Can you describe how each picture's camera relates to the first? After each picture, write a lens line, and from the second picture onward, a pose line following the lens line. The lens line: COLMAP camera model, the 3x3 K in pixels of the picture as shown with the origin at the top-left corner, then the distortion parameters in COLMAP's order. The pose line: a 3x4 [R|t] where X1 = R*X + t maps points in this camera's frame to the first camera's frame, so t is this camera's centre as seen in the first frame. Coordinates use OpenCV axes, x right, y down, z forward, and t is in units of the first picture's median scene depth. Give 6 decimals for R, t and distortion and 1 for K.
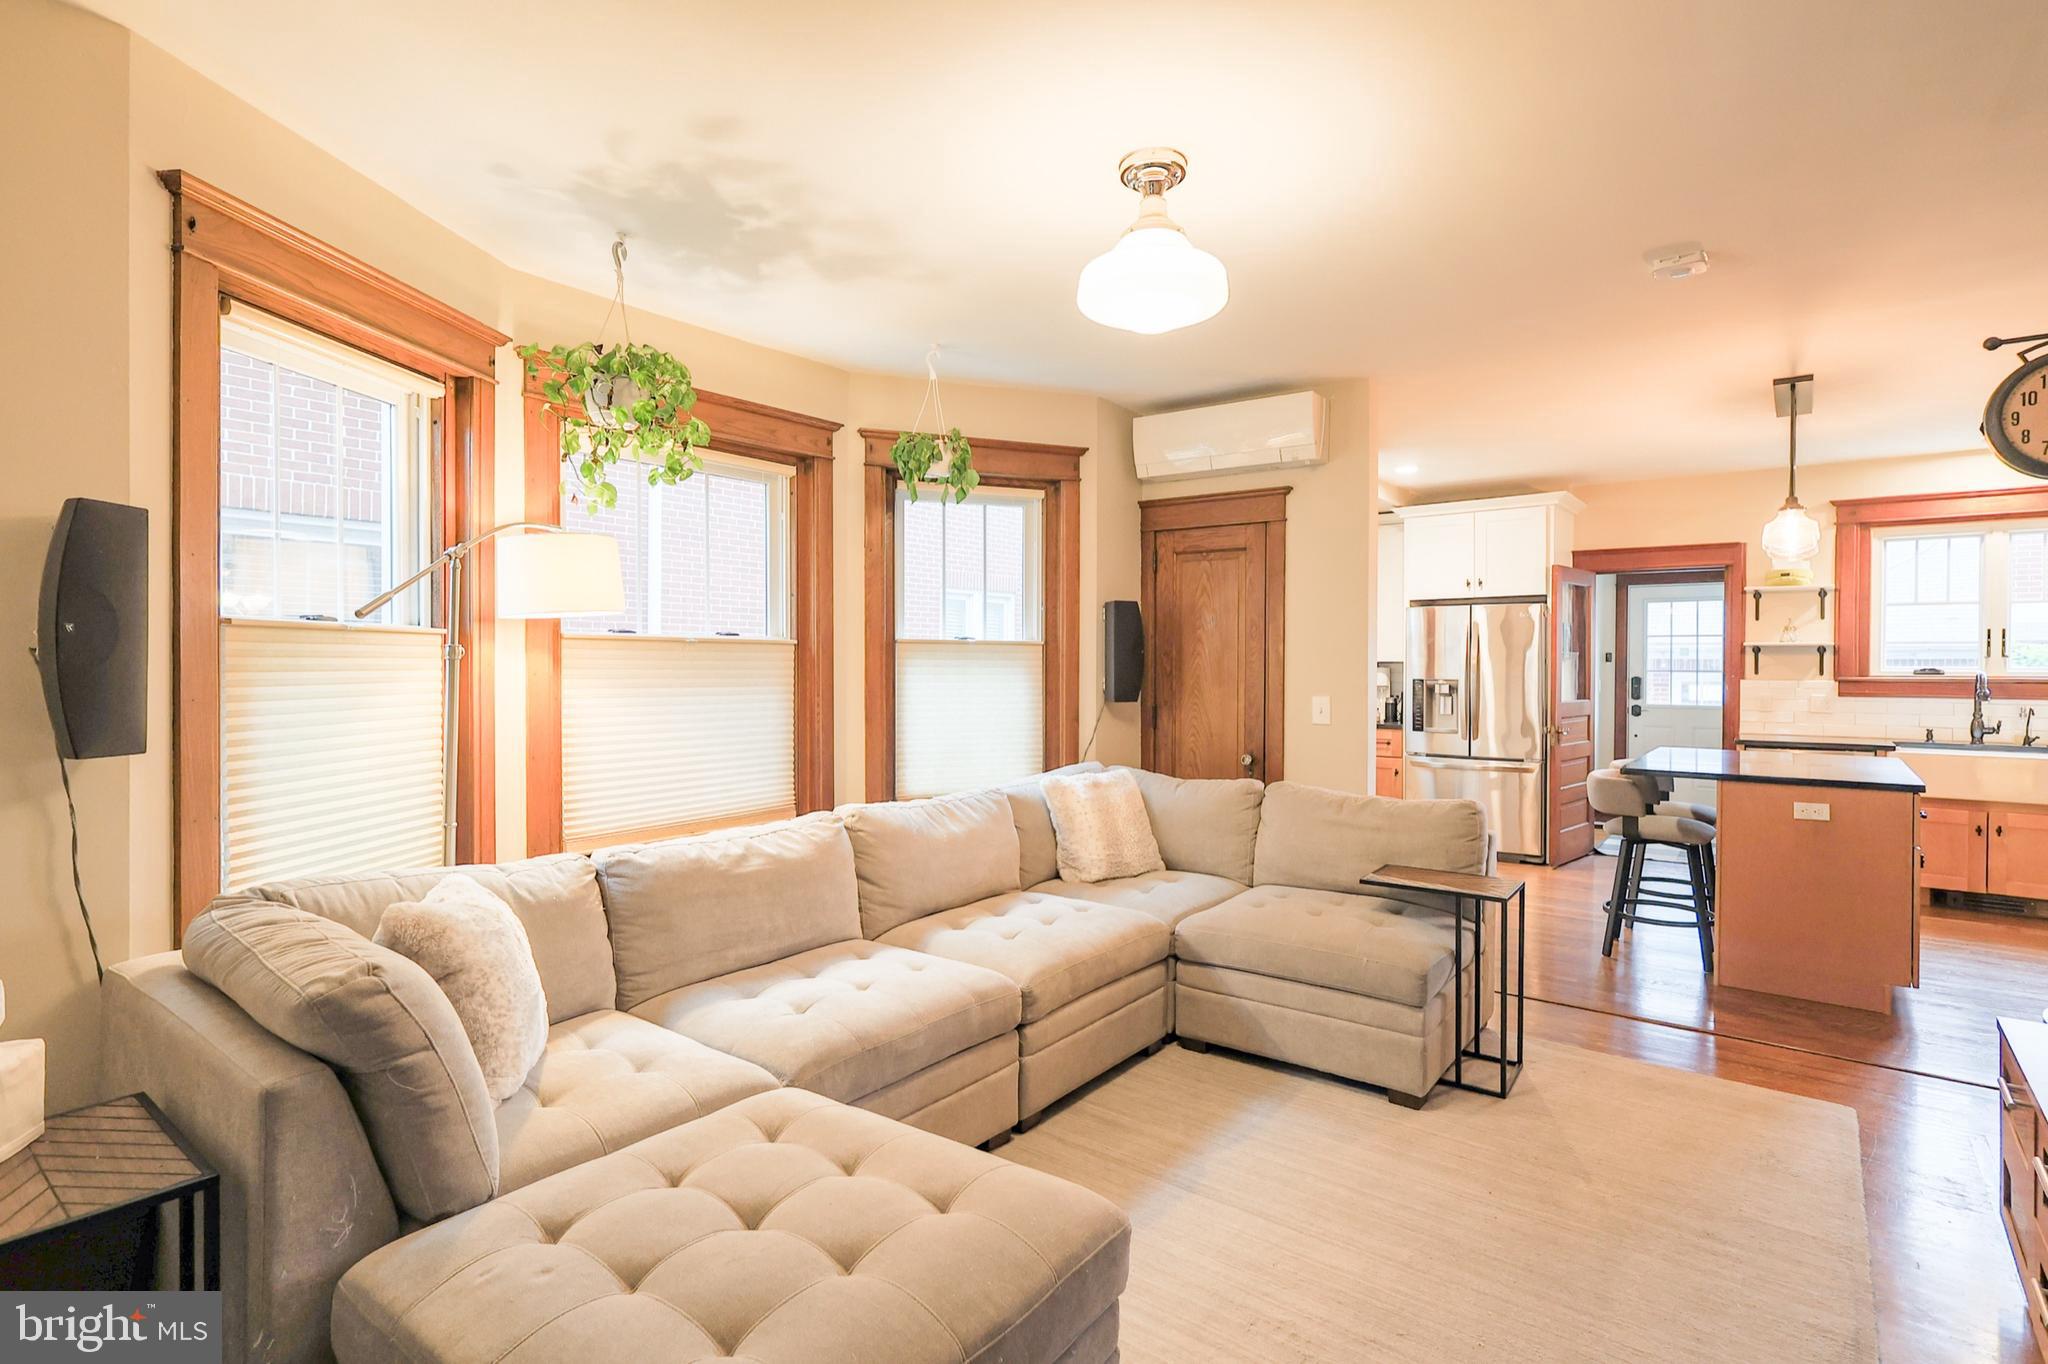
lens RADIAL K [[1025.9, 0, 1023.0], [0, 1025.9, 670.6], [0, 0, 1]] dist [0.005529, -0.000085]
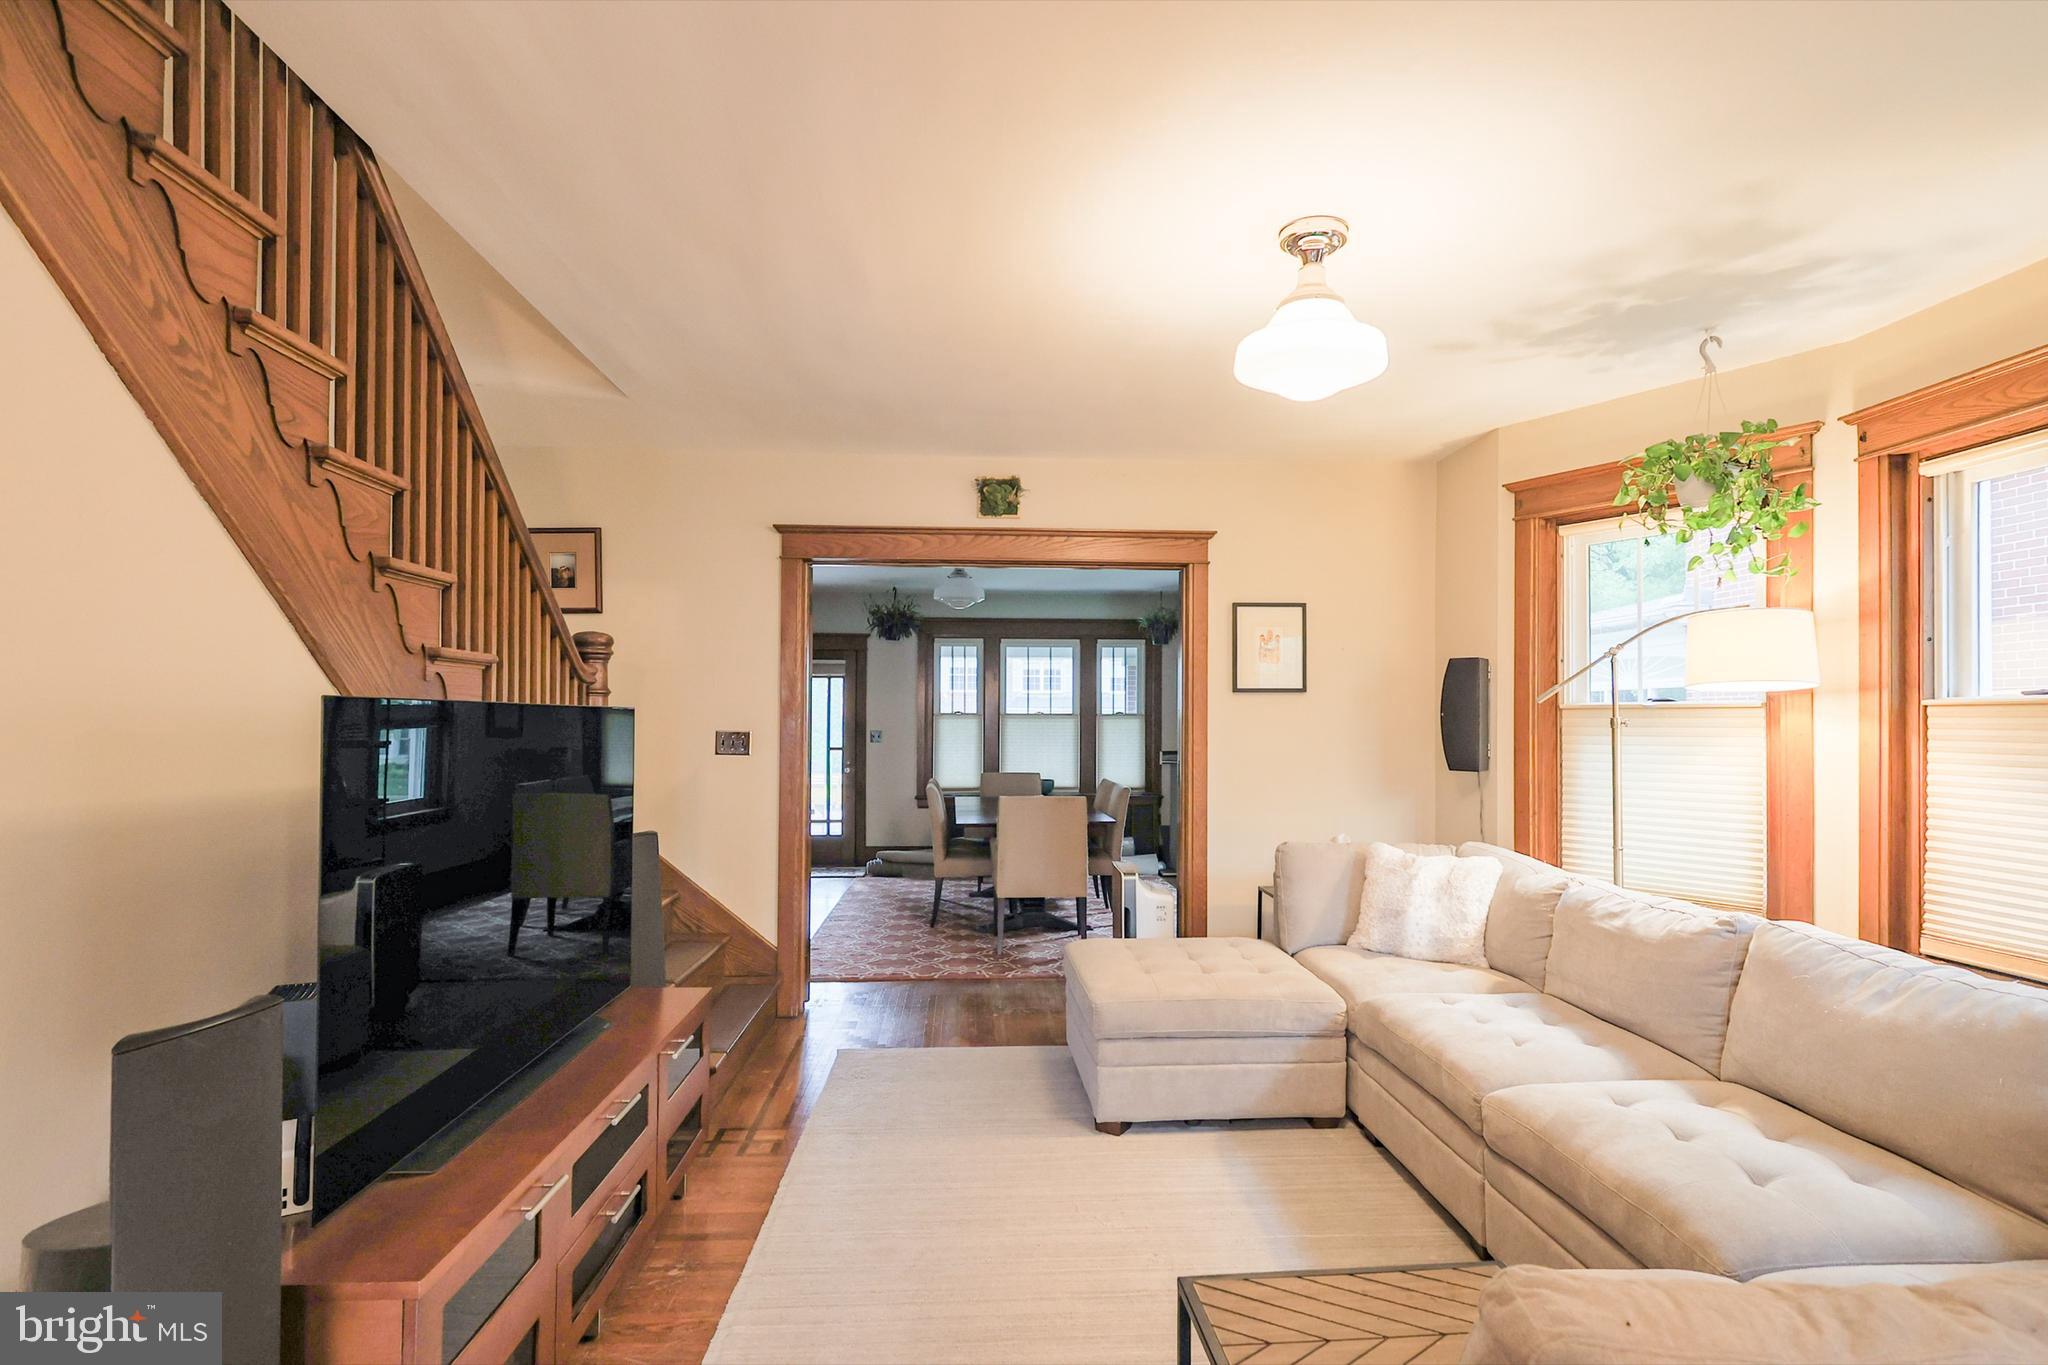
lens RADIAL K [[1025.9, 0, 1029.5], [0, 1025.9, 711.8], [0, 0, 1]] dist [0.005529, -0.000085]
pose [[-0.755627, -0.014964, -0.654831, 0.590401], [-0.013797, 0.999881, -0.006928, -0.007233], [0.654857, 0.003800, -0.755743, 0.948724]]
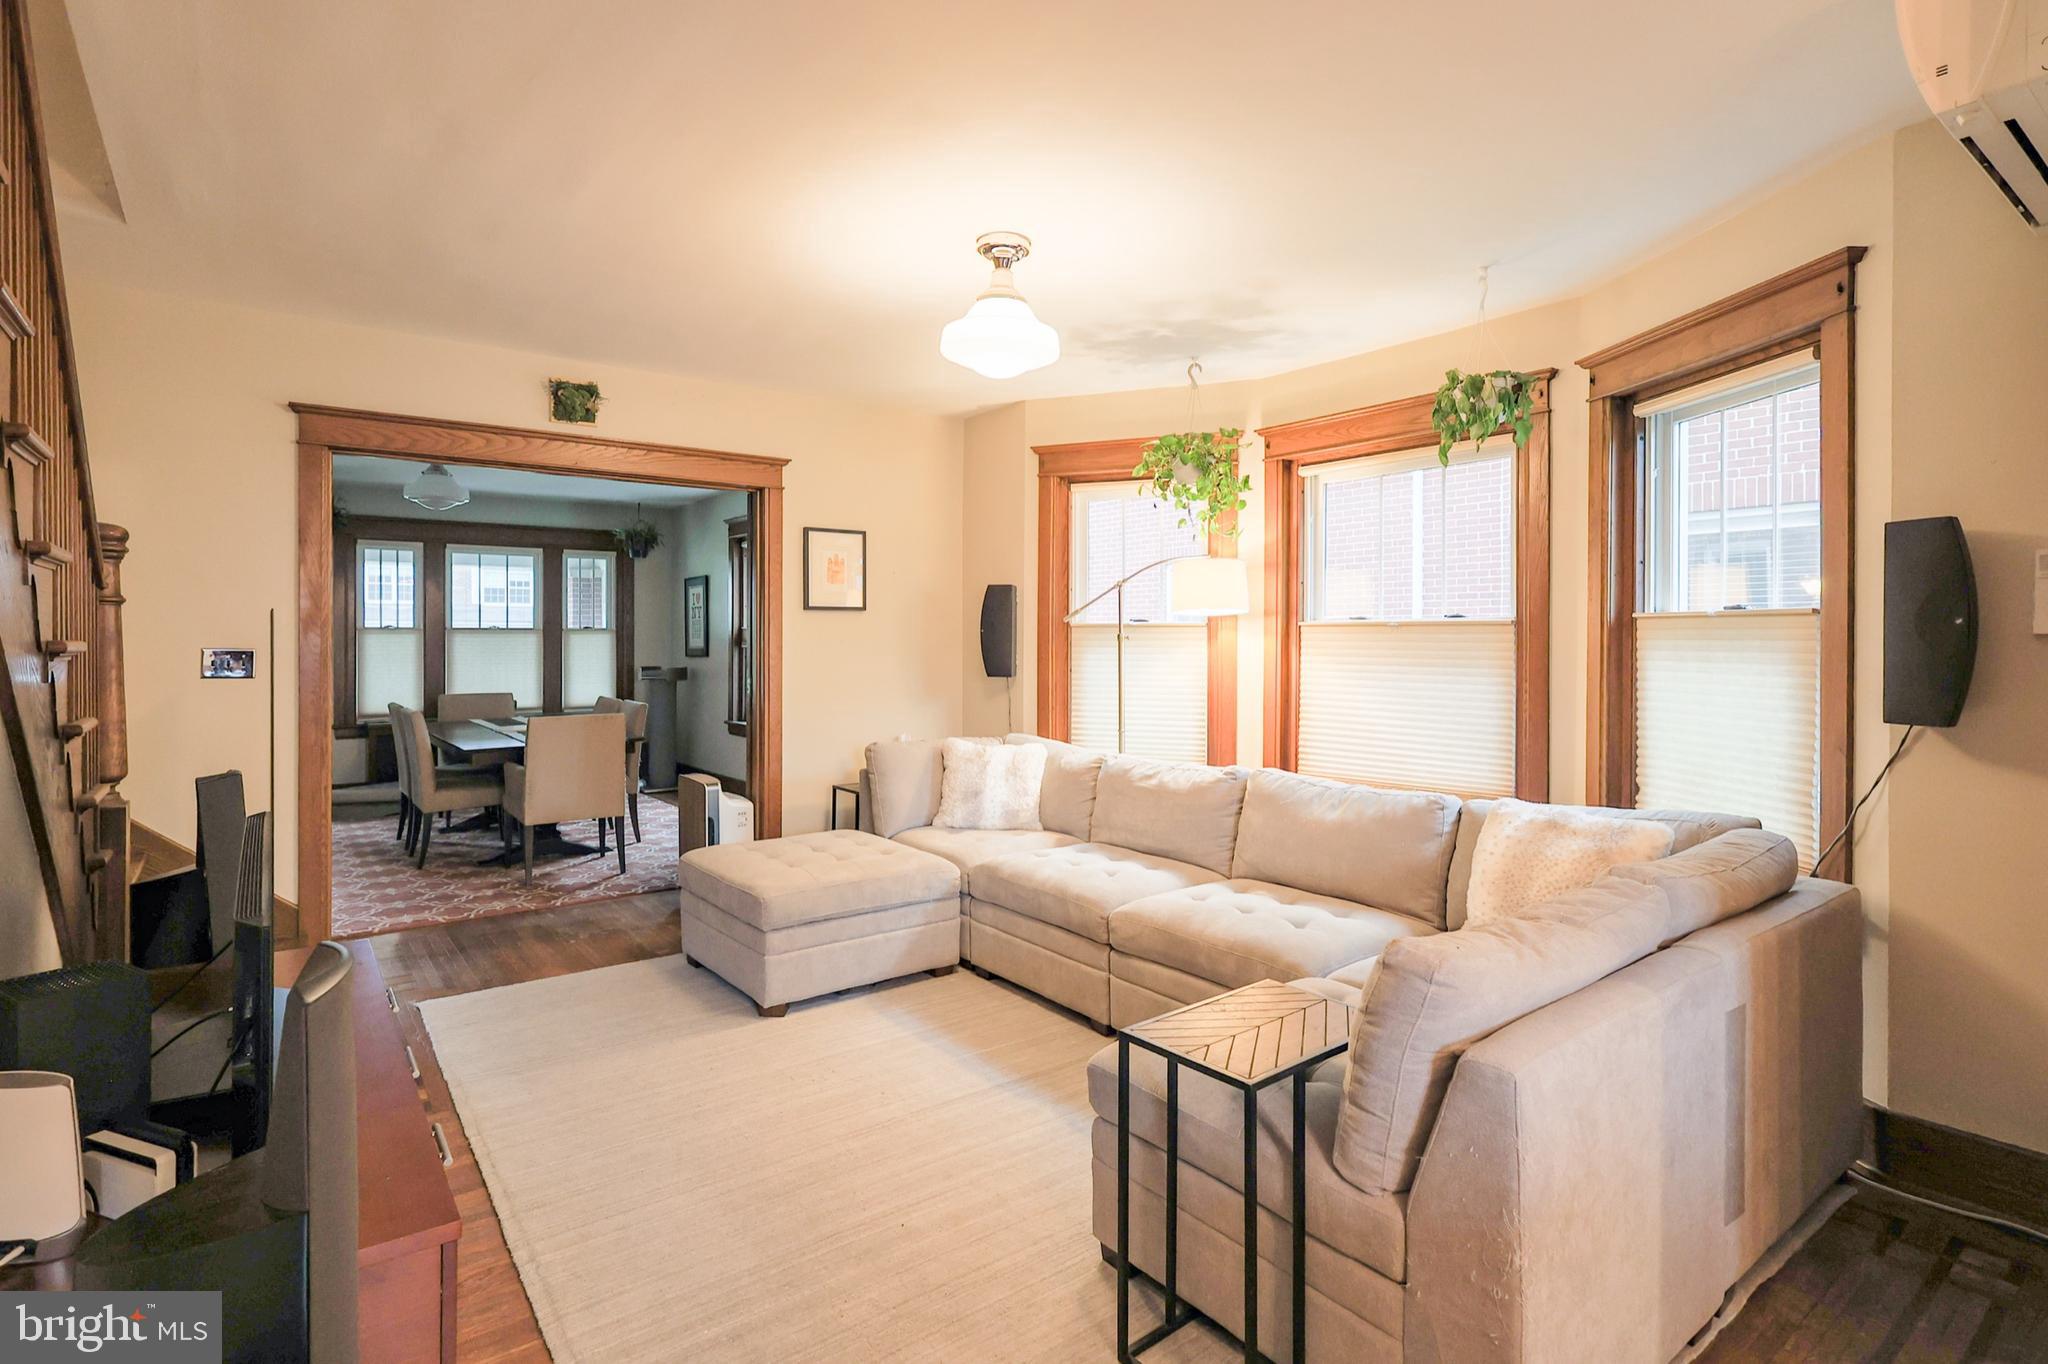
lens RADIAL K [[1025.9, 0, 1014.4], [0, 1025.9, 640.5], [0, 0, 1]] dist [0.005529, -0.000085]
pose [[-0.270186, -0.004741, -0.962796, 0.793389], [-0.012004, 0.999927, -0.001555, -0.003976], [0.962733, 0.011138, -0.270223, 0.814949]]
